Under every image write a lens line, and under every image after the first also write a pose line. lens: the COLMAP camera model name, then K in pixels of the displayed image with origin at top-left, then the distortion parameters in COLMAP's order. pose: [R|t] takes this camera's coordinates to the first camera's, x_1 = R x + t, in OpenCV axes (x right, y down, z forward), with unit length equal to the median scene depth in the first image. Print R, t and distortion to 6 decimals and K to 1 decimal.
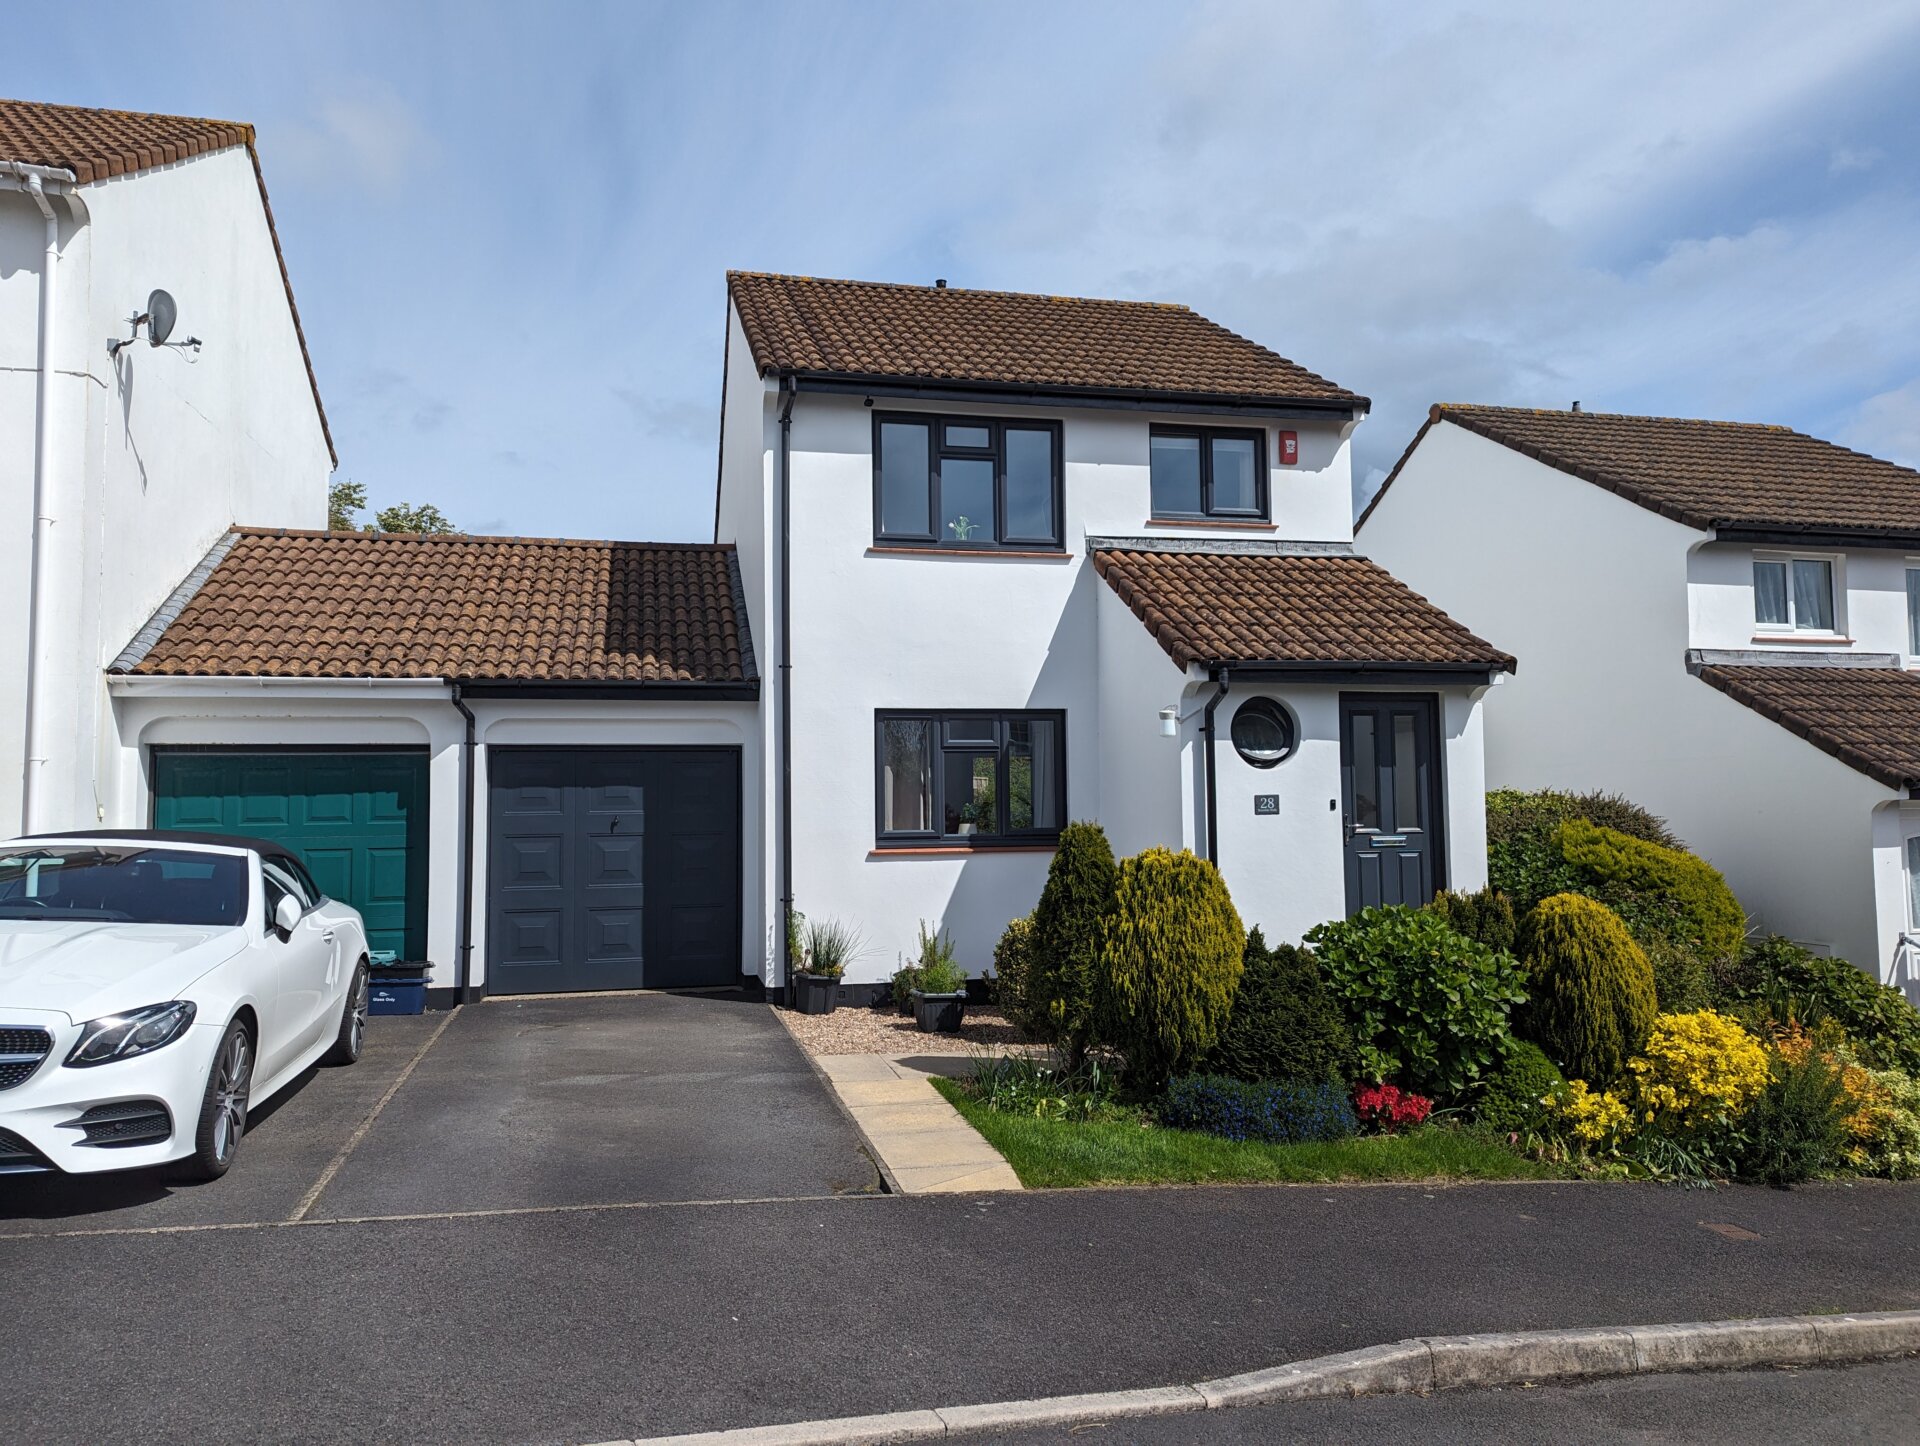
lens RADIAL K [[1328.6, 0, 965.4], [0, 1328.6, 723.8], [0, 0, 1]] dist [0.052452, -0.038470]
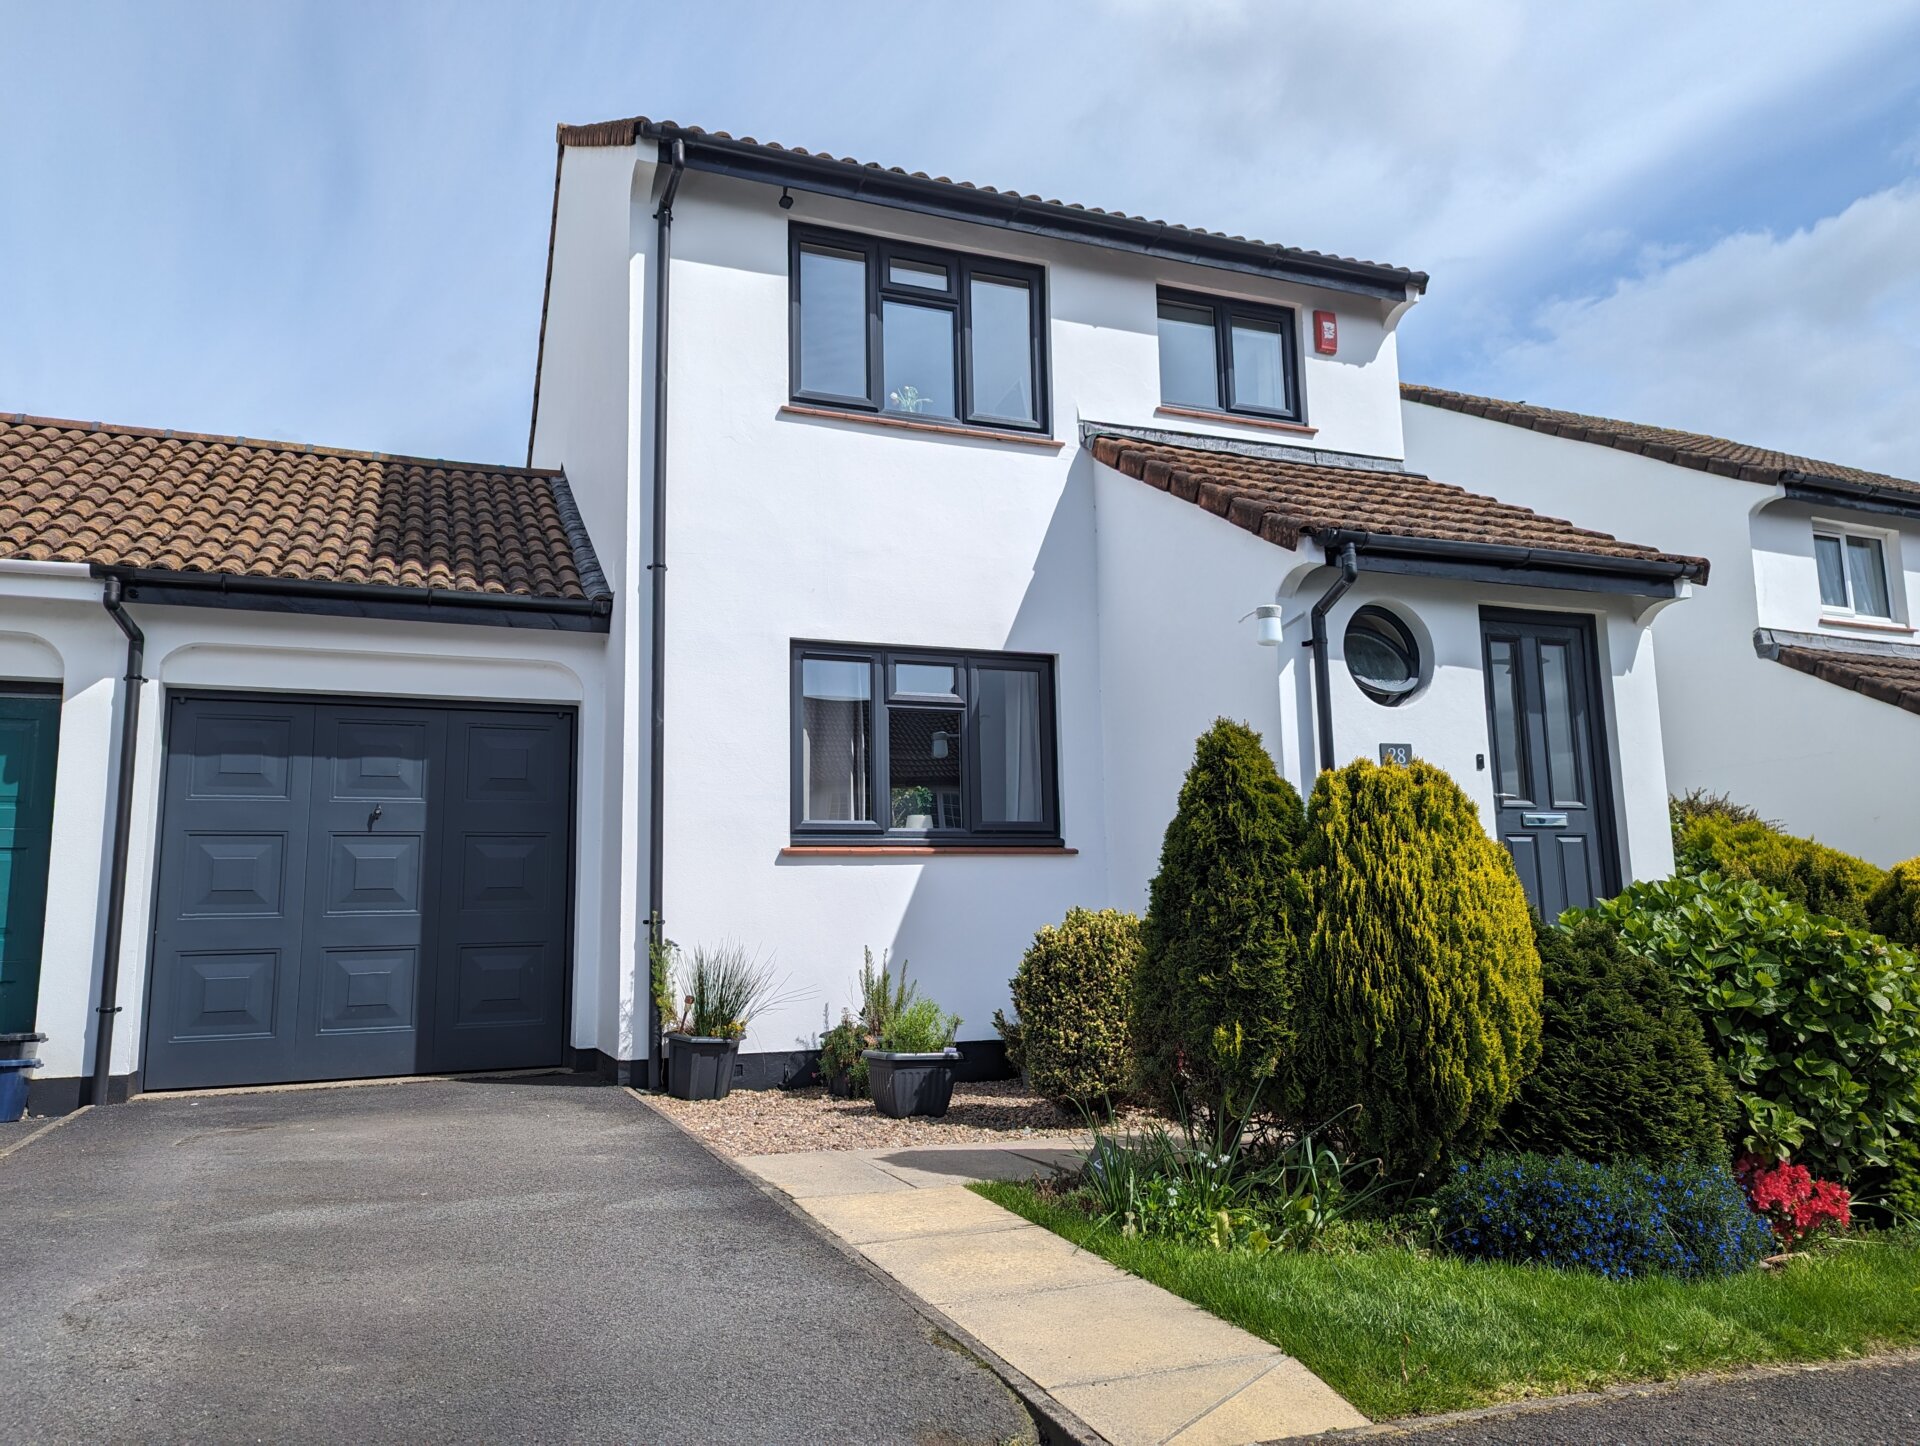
lens RADIAL K [[1328.6, 0, 962.1], [0, 1328.6, 719.5], [0, 0, 1]] dist [0.052452, -0.038470]
pose [[0.987964, 0.013518, 0.154090, -0.086500], [0.000971, 0.995612, -0.093569, 0.093740], [-0.154679, 0.092592, 0.983616, 0.327362]]
